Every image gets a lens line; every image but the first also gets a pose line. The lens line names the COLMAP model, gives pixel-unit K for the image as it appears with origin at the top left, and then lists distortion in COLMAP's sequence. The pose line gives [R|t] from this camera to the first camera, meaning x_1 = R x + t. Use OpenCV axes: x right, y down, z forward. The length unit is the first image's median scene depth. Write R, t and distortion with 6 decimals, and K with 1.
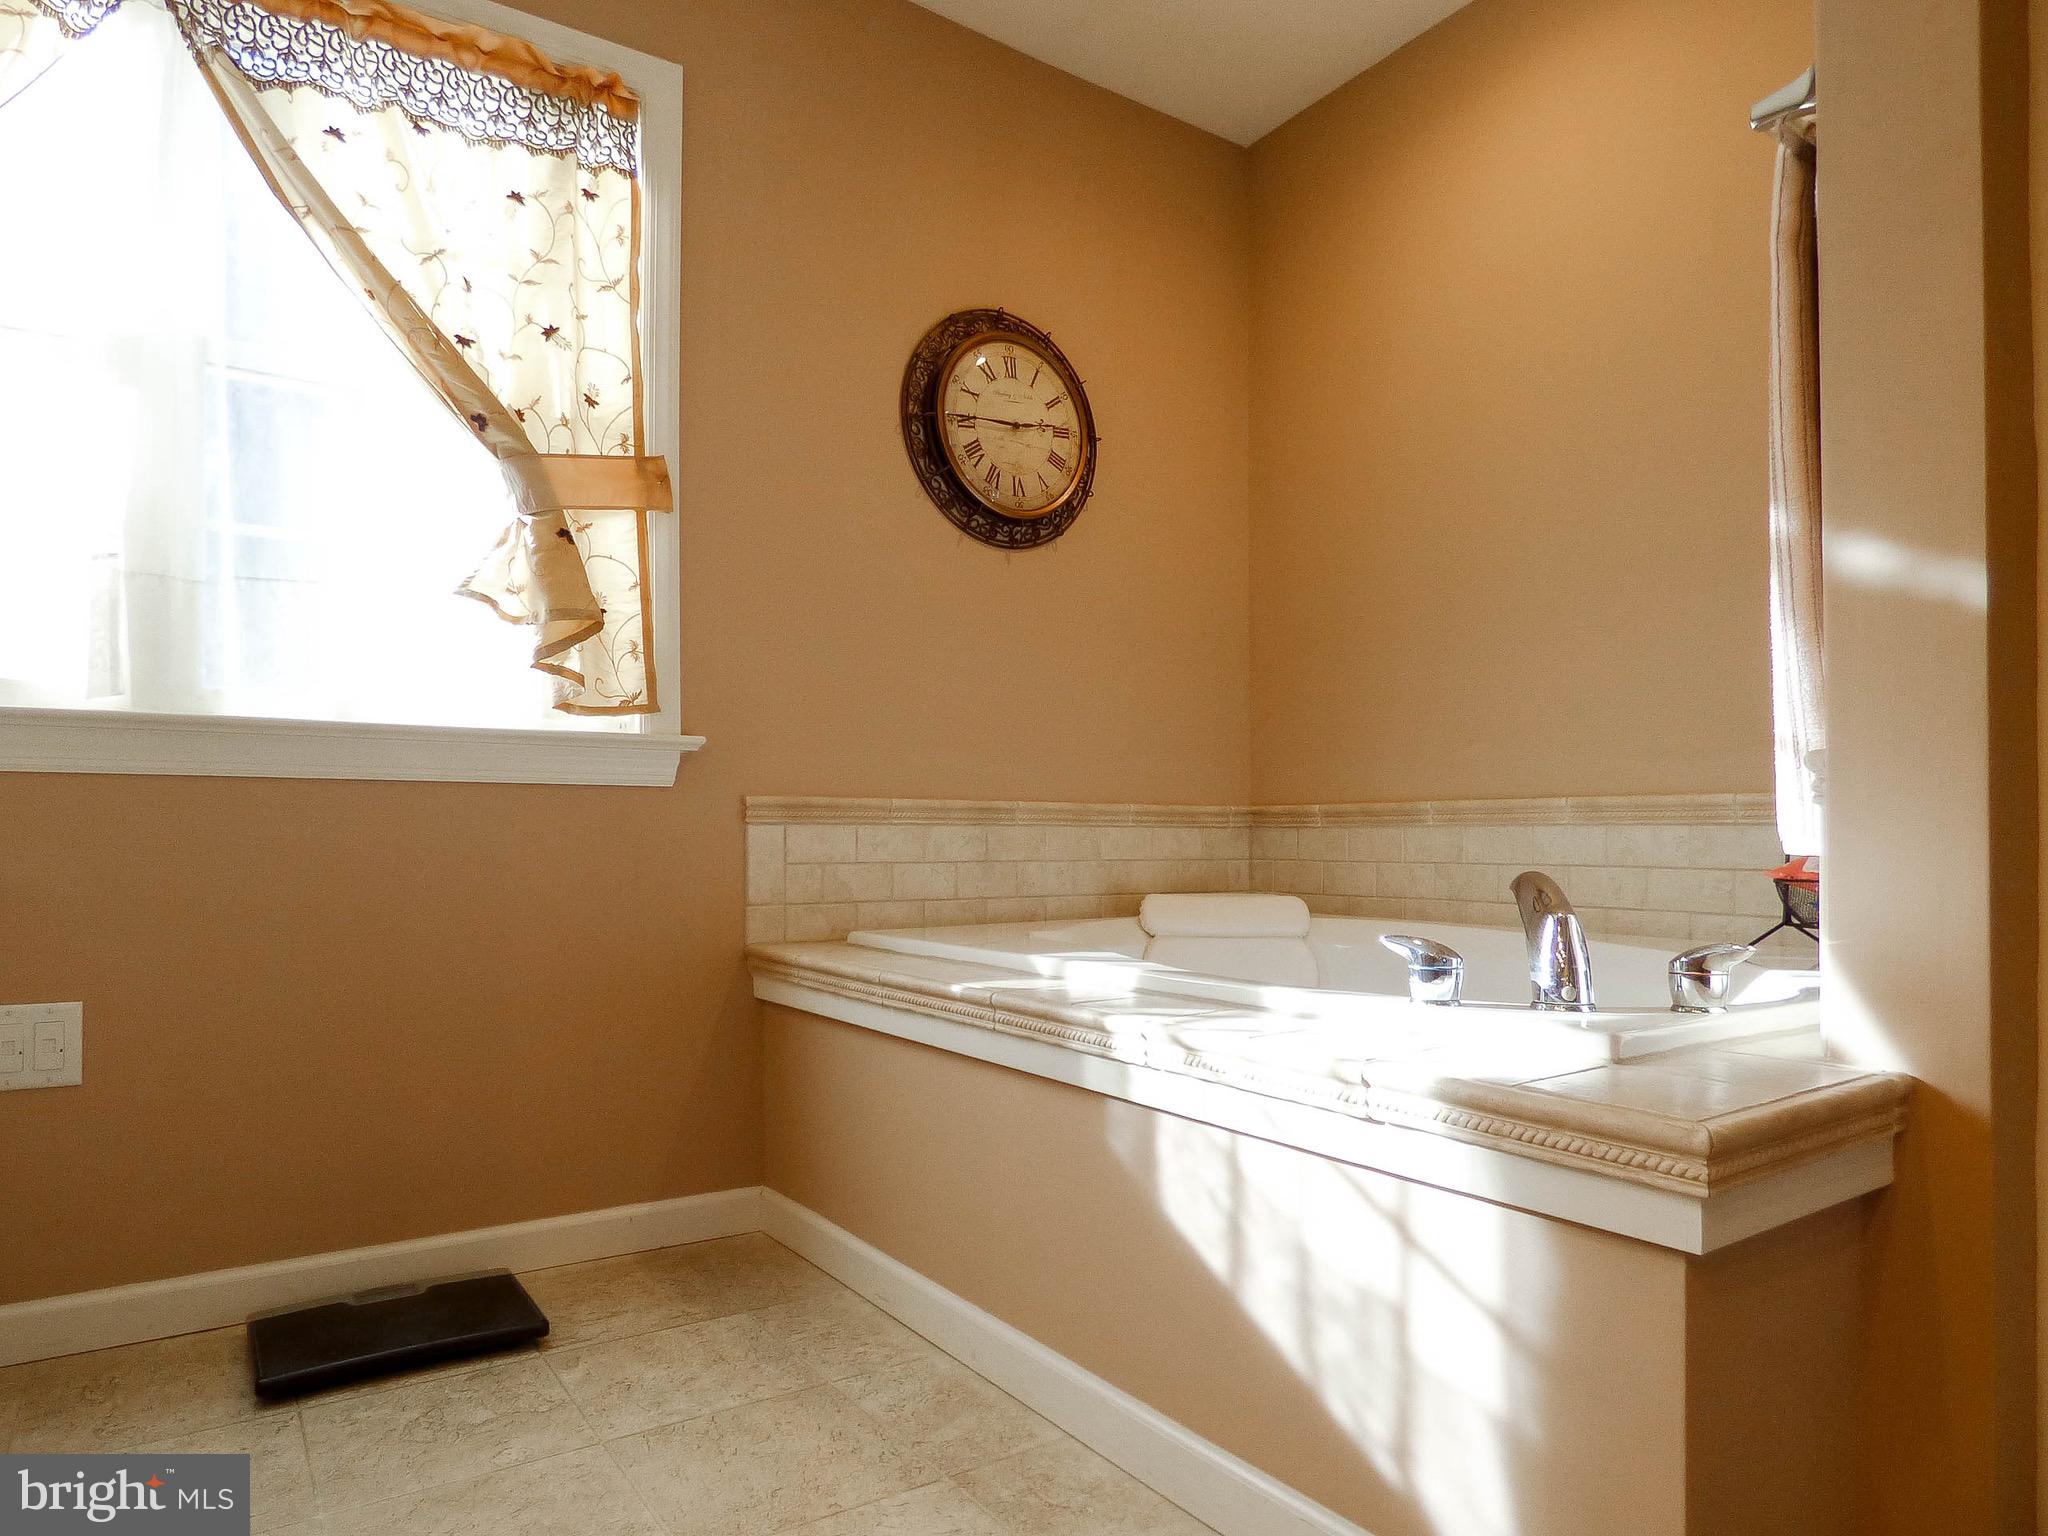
lens RADIAL K [[1263.3, 0, 1030.4], [0, 1263.3, 840.0], [0, 0, 1]] dist [-0.013024, 0.002257]
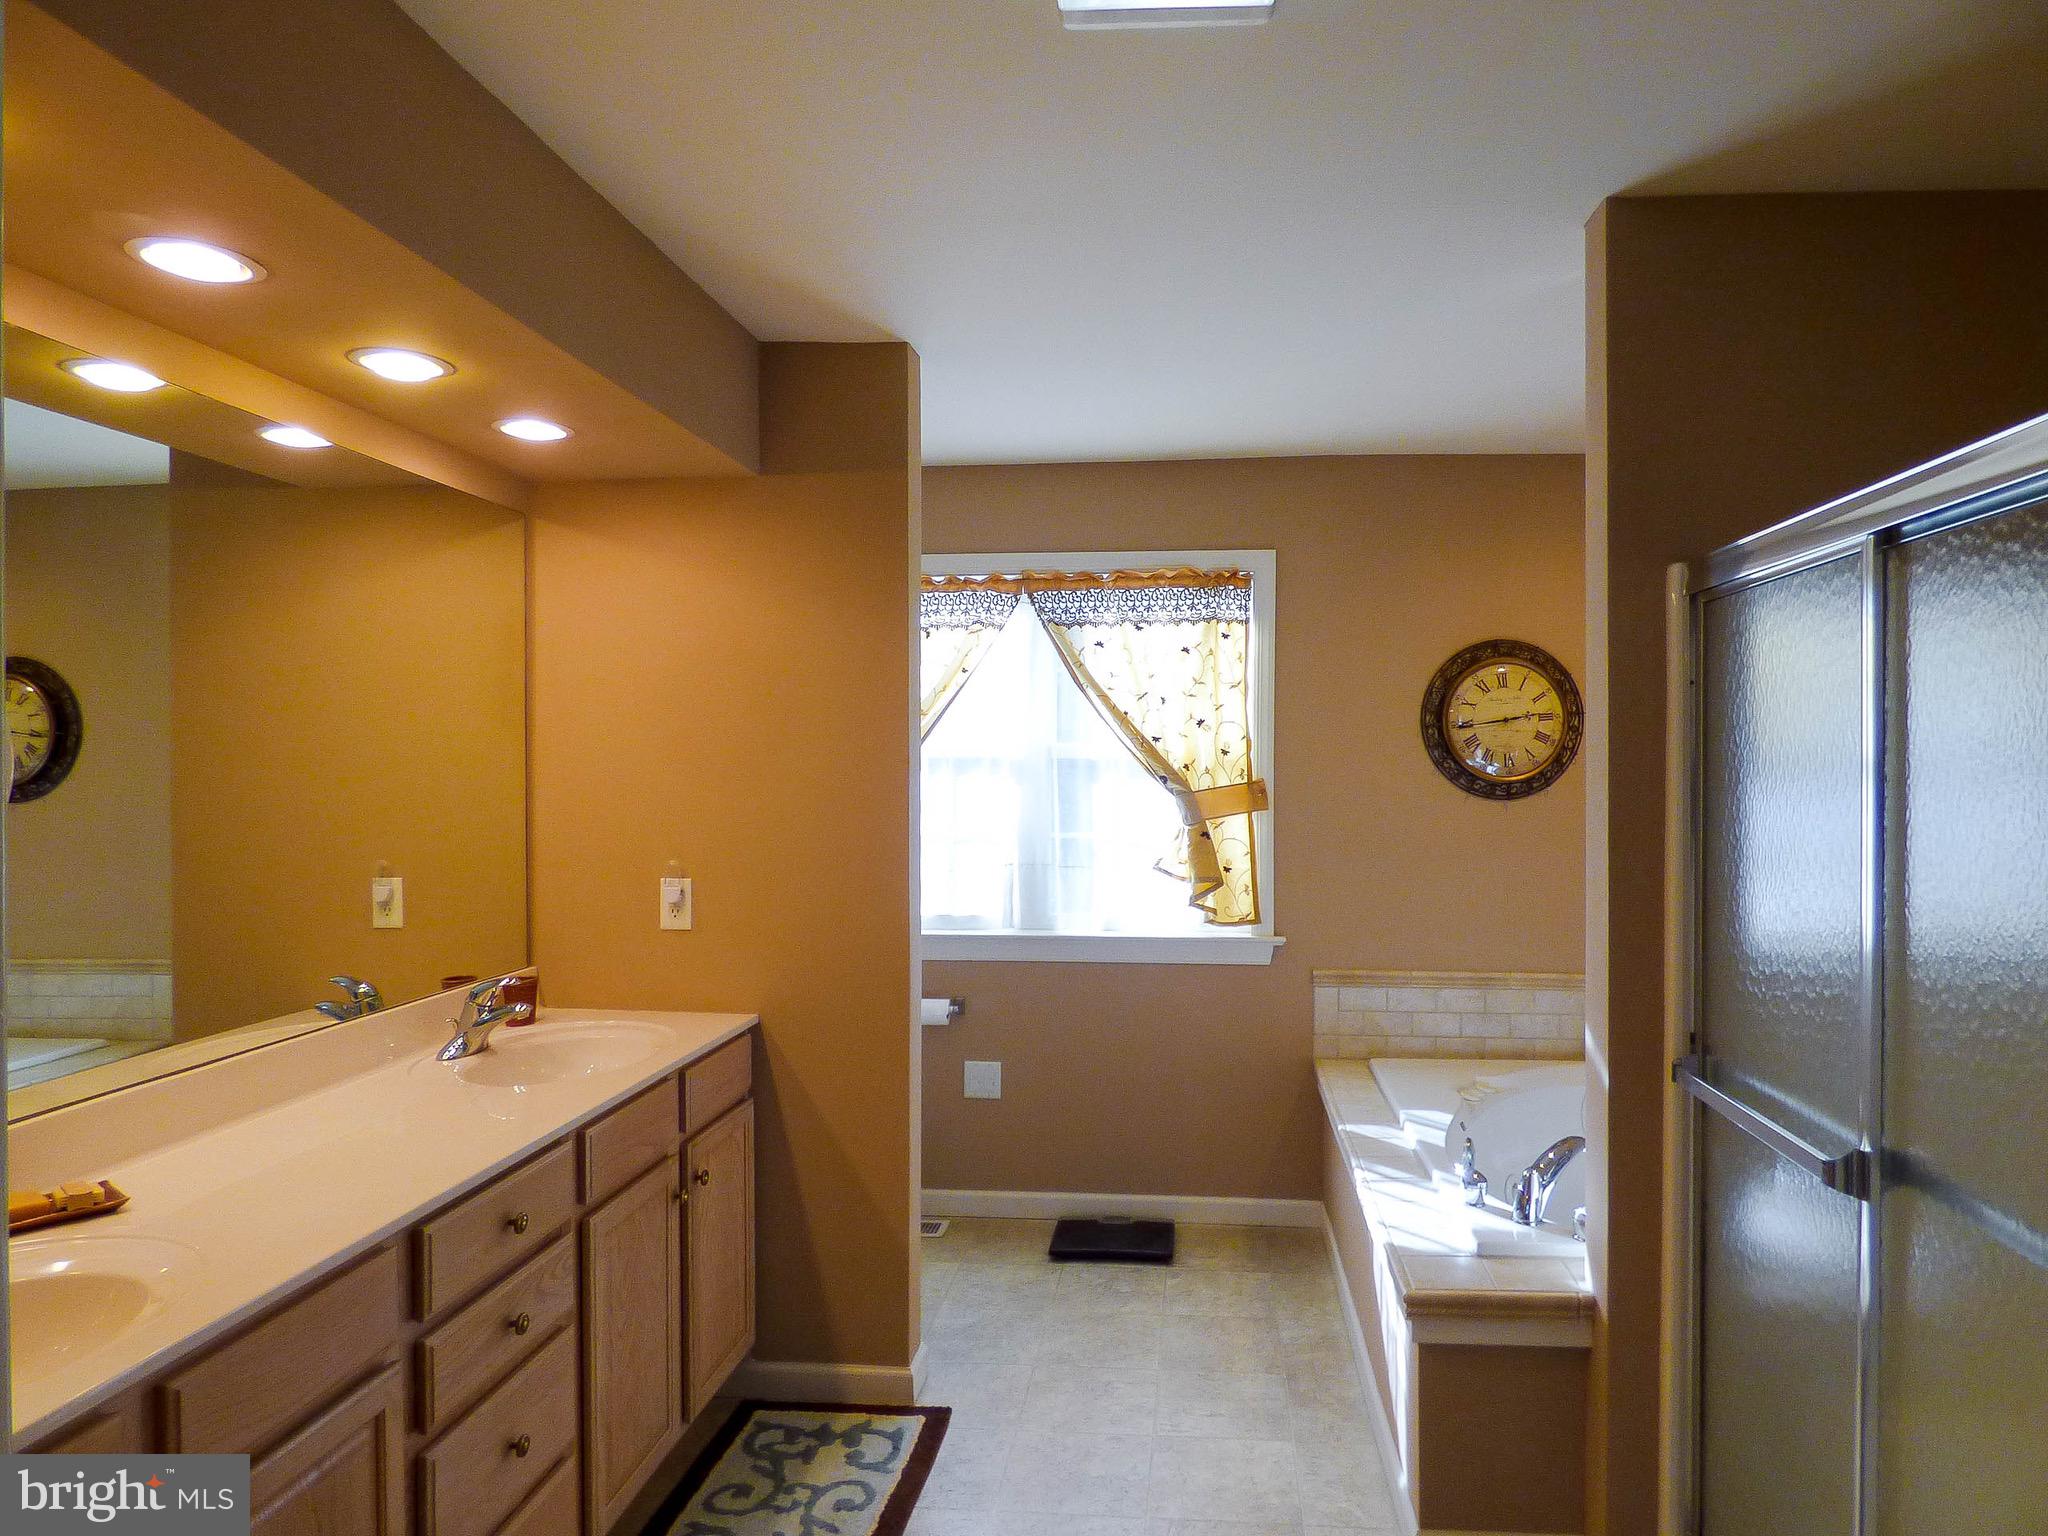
lens RADIAL K [[1263.3, 0, 1077.0], [0, 1263.3, 781.9], [0, 0, 1]] dist [-0.013024, 0.002257]
pose [[0.776619, 0.009997, -0.629892, 0.626823], [-0.000988, 0.999892, 0.014652, -0.329984], [0.629970, -0.010756, 0.776545, -0.542268]]
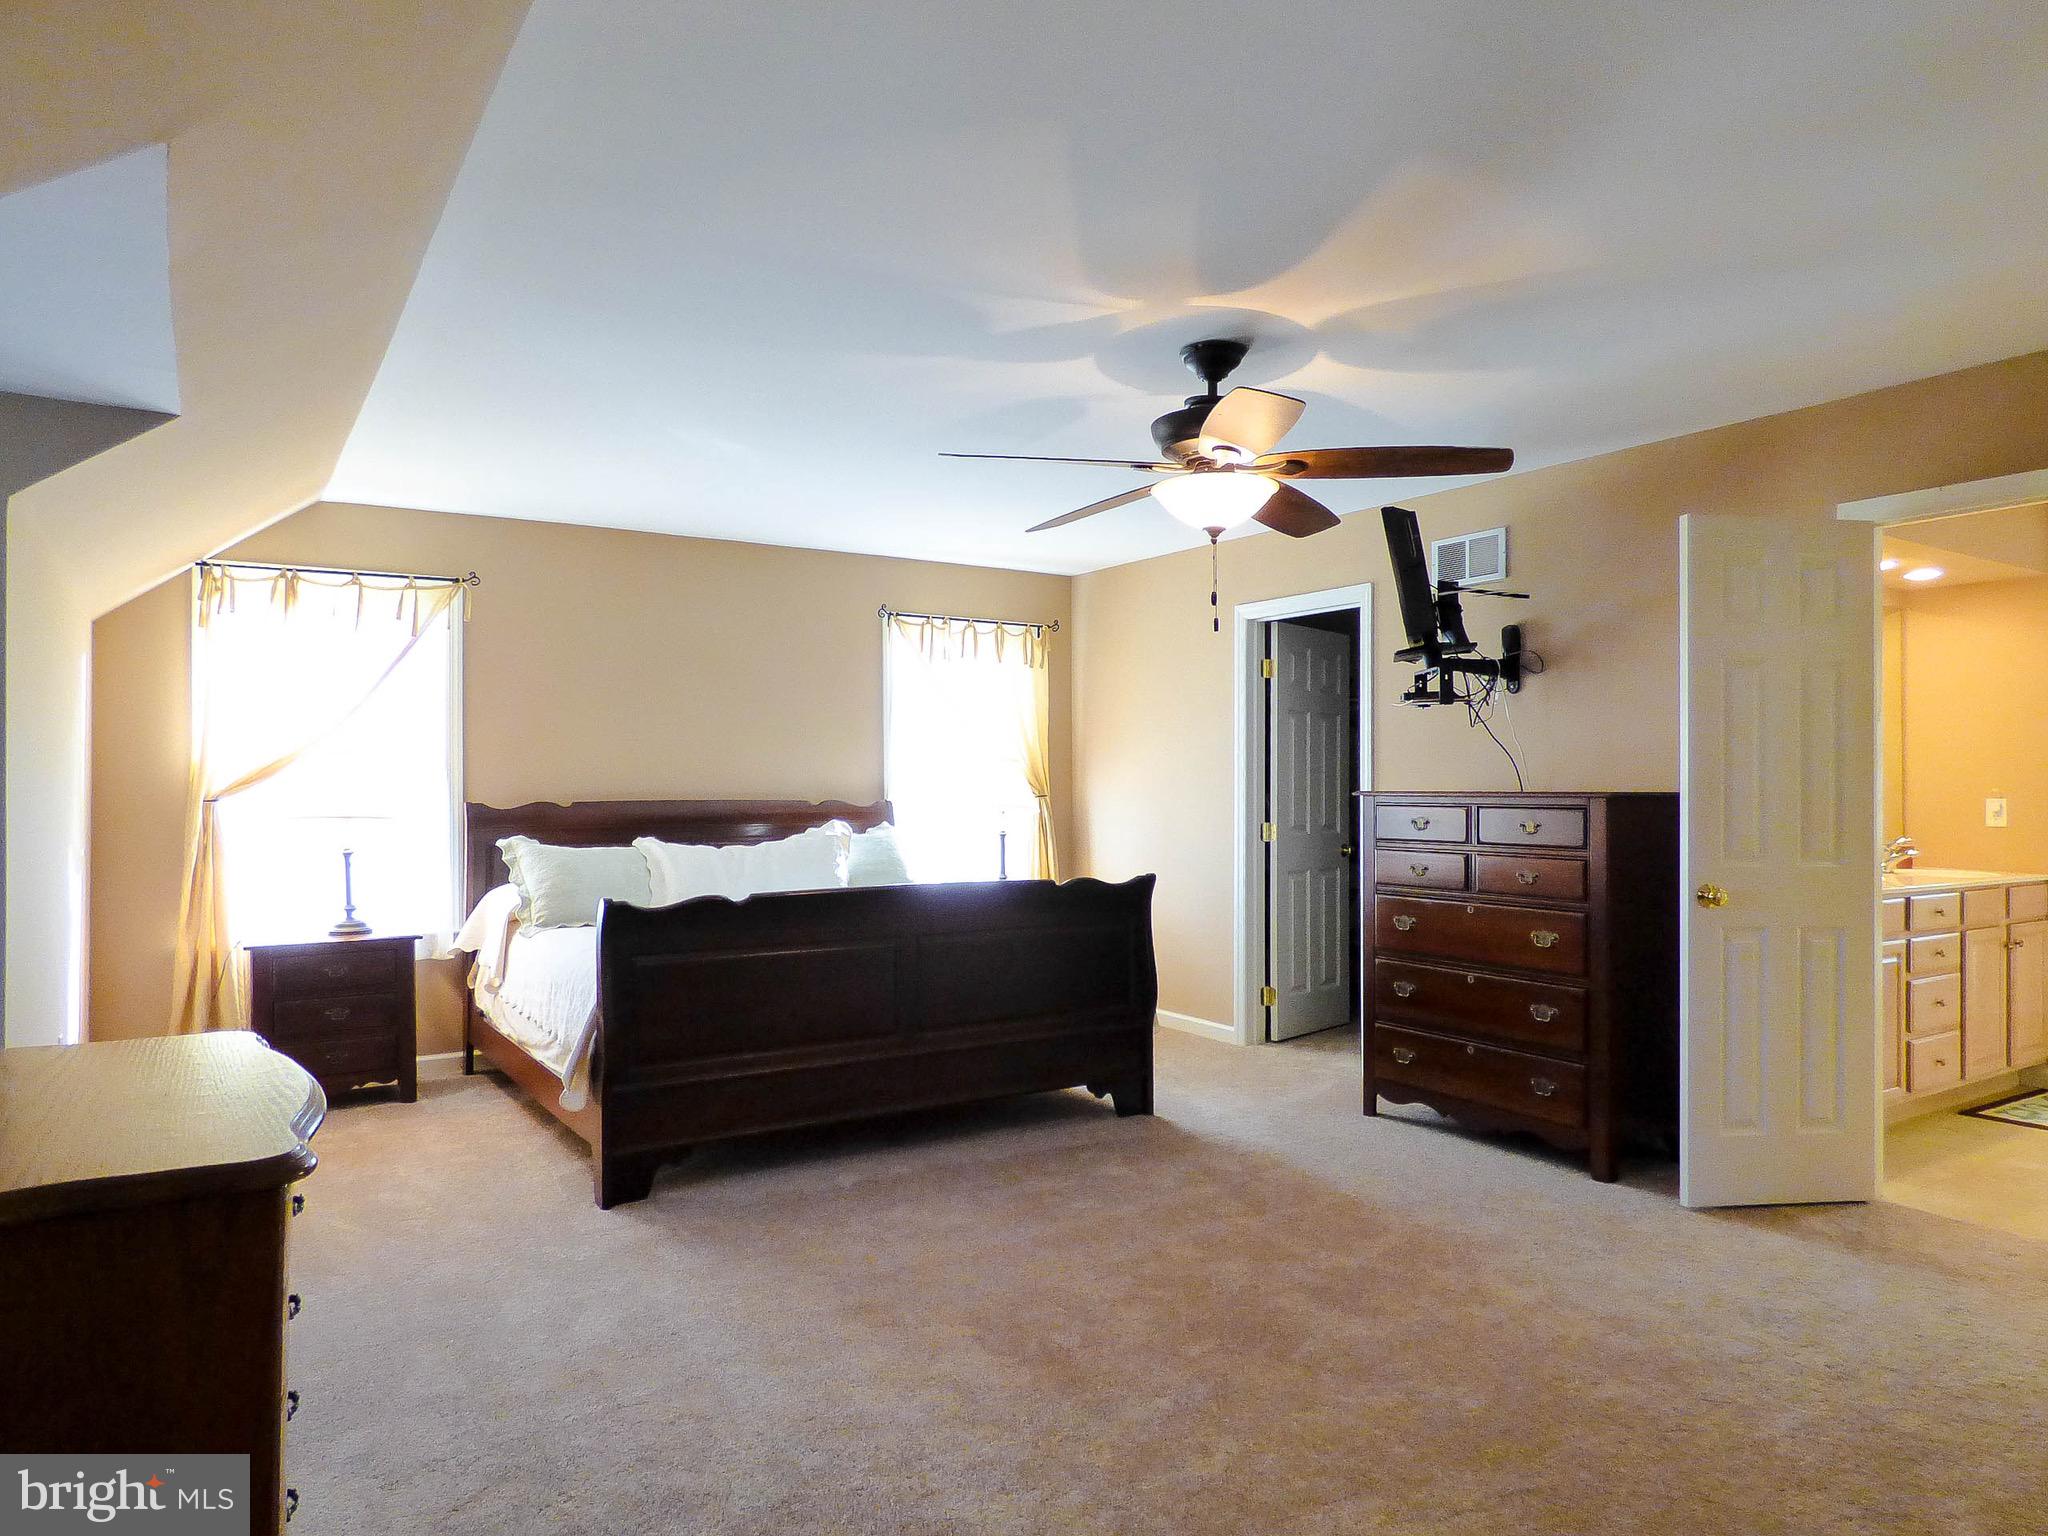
lens RADIAL K [[1263.3, 0, 1024.9], [0, 1263.3, 784.6], [0, 0, 1]] dist [-0.013024, 0.002257]
pose [[-0.027724, -0.001534, -0.999614, 1.917470], [0.005217, 0.999985, -0.001679, -0.241020], [0.999602, -0.005261, -0.027715, -1.572291]]
